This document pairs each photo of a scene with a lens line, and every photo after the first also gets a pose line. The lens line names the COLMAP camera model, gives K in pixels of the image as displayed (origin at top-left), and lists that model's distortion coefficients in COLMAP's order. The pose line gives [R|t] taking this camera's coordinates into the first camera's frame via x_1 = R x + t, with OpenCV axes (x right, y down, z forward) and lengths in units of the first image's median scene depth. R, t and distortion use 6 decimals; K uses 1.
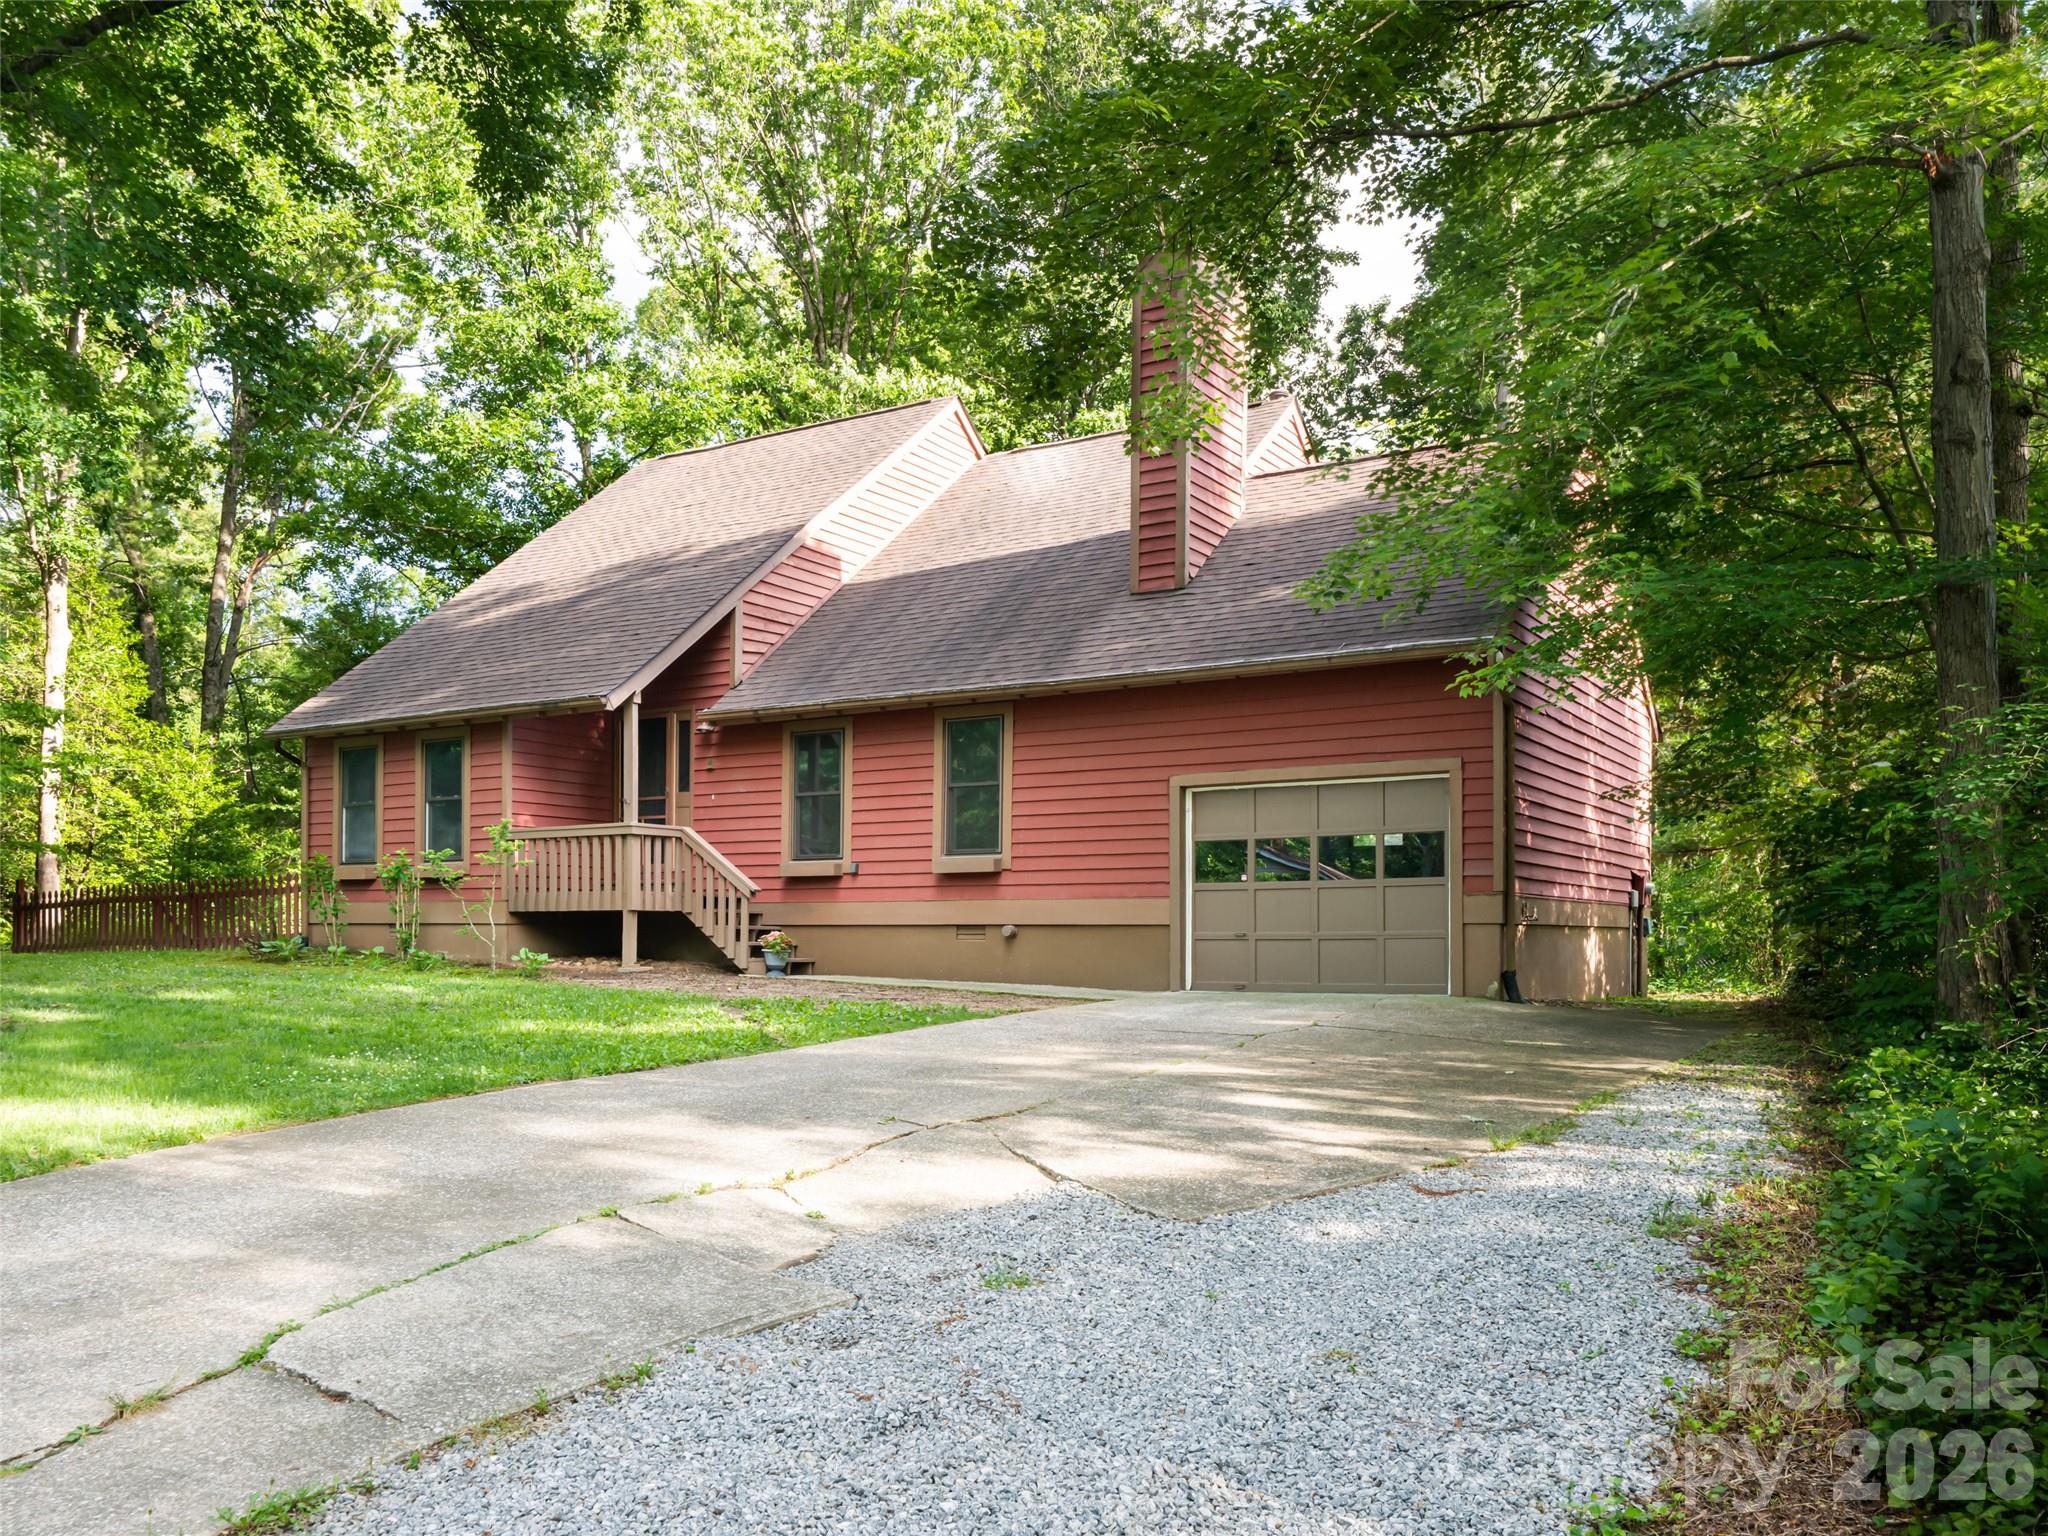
lens RADIAL K [[1460.8, 0, 1018.5], [0, 1460.8, 831.6], [0, 0, 1]] dist [0.001179, 0.000389]
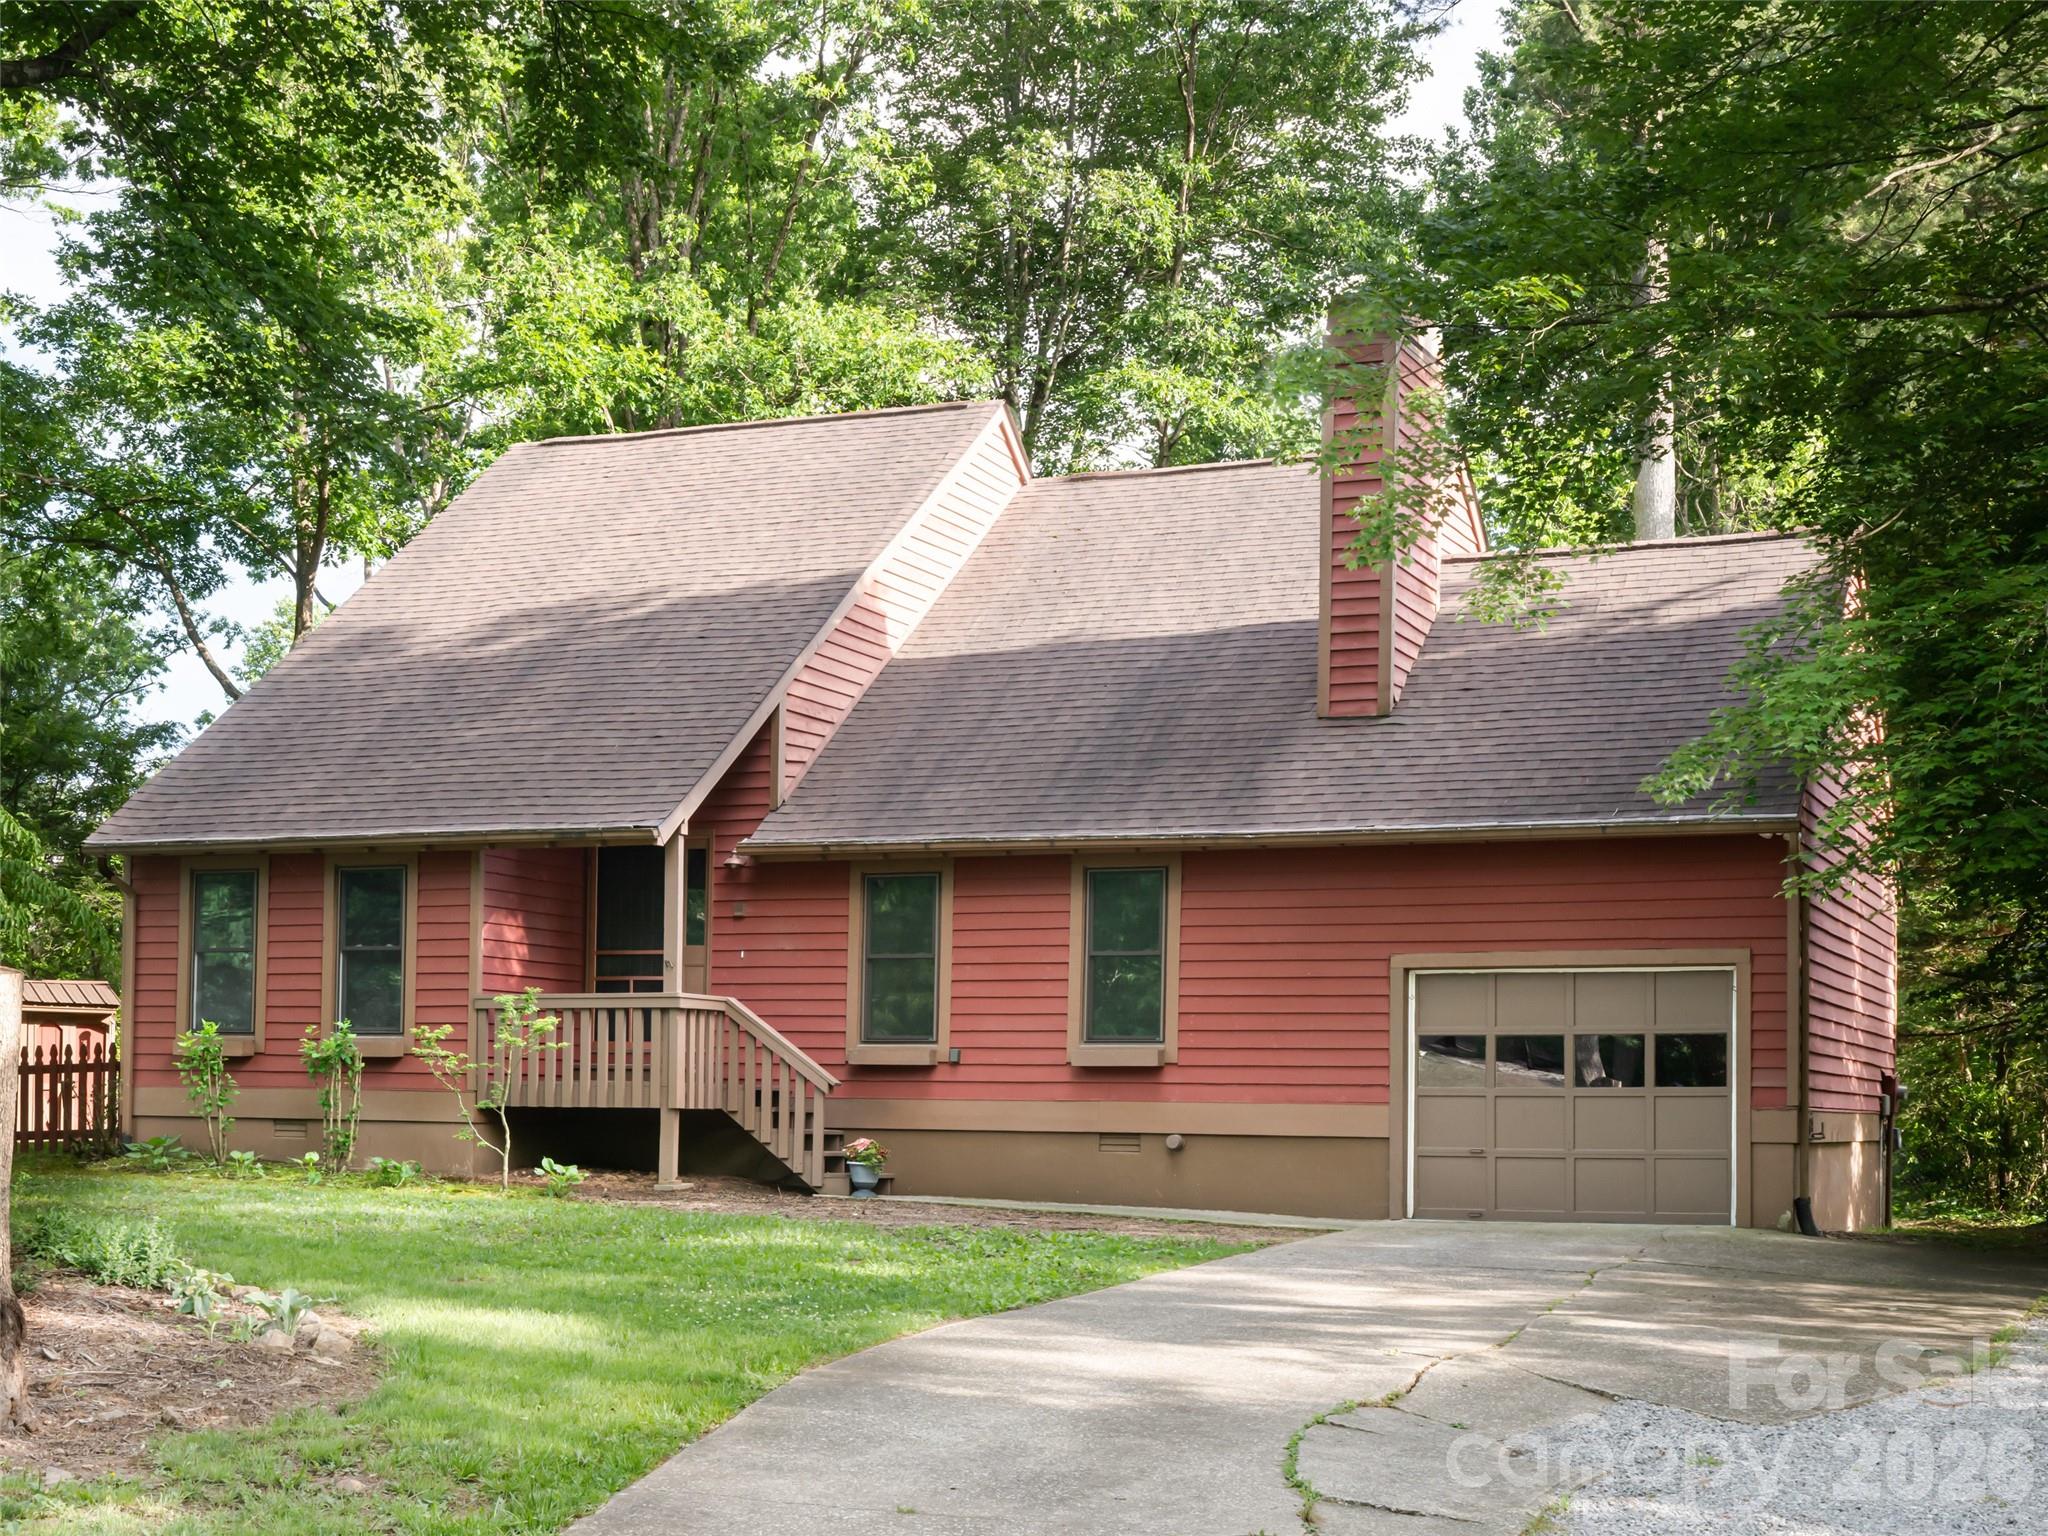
lens RADIAL K [[2633.1, 0, 1026.7], [0, 2633.1, 768.1], [0, 0, 1]] dist [-0.005126, -0.036010]
pose [[0.985797, 0.032541, 0.164761, -0.314196], [-0.023187, 0.998025, -0.058386, -0.046947], [-0.166336, 0.053736, 0.984604, -0.386344]]
